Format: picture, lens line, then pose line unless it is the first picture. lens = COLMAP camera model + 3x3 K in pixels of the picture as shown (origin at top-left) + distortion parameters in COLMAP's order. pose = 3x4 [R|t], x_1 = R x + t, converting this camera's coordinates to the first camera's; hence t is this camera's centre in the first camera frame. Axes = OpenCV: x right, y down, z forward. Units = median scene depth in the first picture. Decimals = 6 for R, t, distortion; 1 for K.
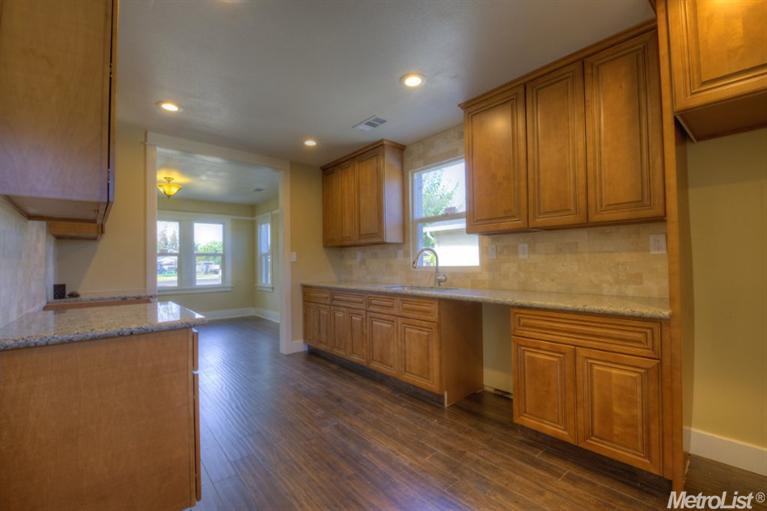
lens RADIAL K [[328.5, 0, 383.5], [0, 328.5, 255.5], [0, 0, 1]] dist [-0.000557, -0.009616]
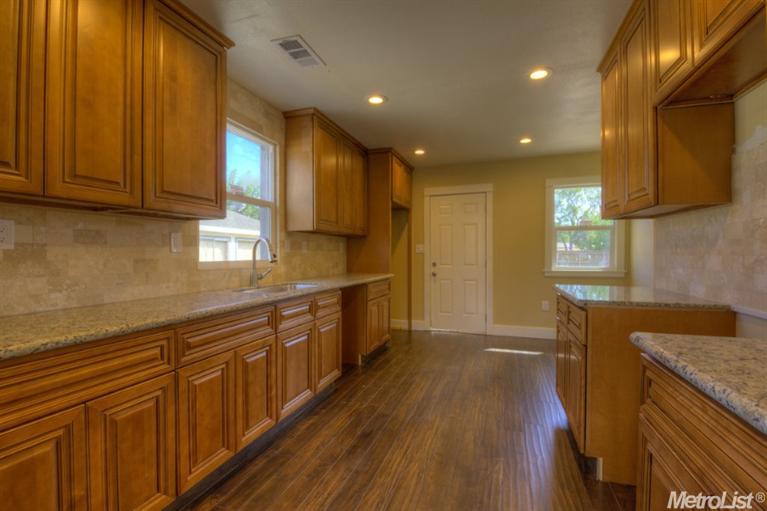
lens RADIAL K [[344.7, 0, 381.9], [0, 344.7, 256.7], [0, 0, 1]] dist [-0.000855, -0.011646]
pose [[-0.504912, 0.010629, 0.863106, -0.770053], [-0.008011, 0.999823, -0.016999, 0.038659], [-0.863134, -0.015498, -0.504737, 1.257956]]
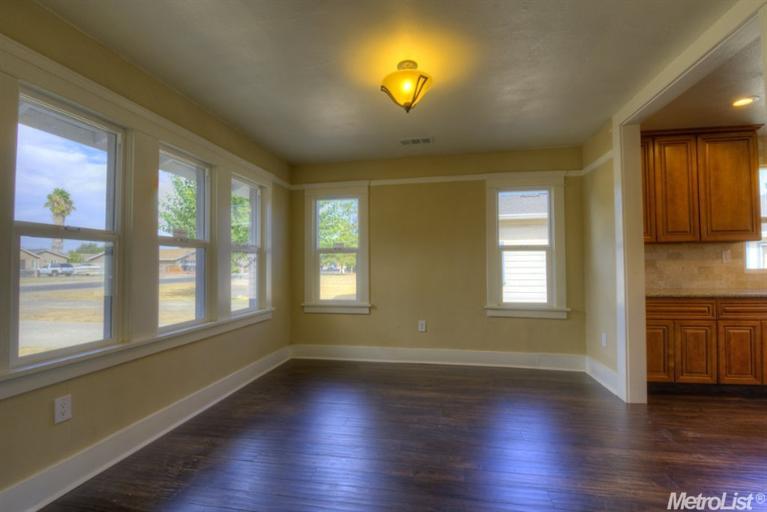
lens RADIAL K [[344.7, 0, 381.9], [0, 344.7, 257.2], [0, 0, 1]] dist [-0.000855, -0.011646]
pose [[0.776572, 0.026931, 0.629453, -1.565698], [-0.016615, 0.999614, -0.022271, 0.047399], [-0.629809, 0.006837, 0.776720, 1.109437]]
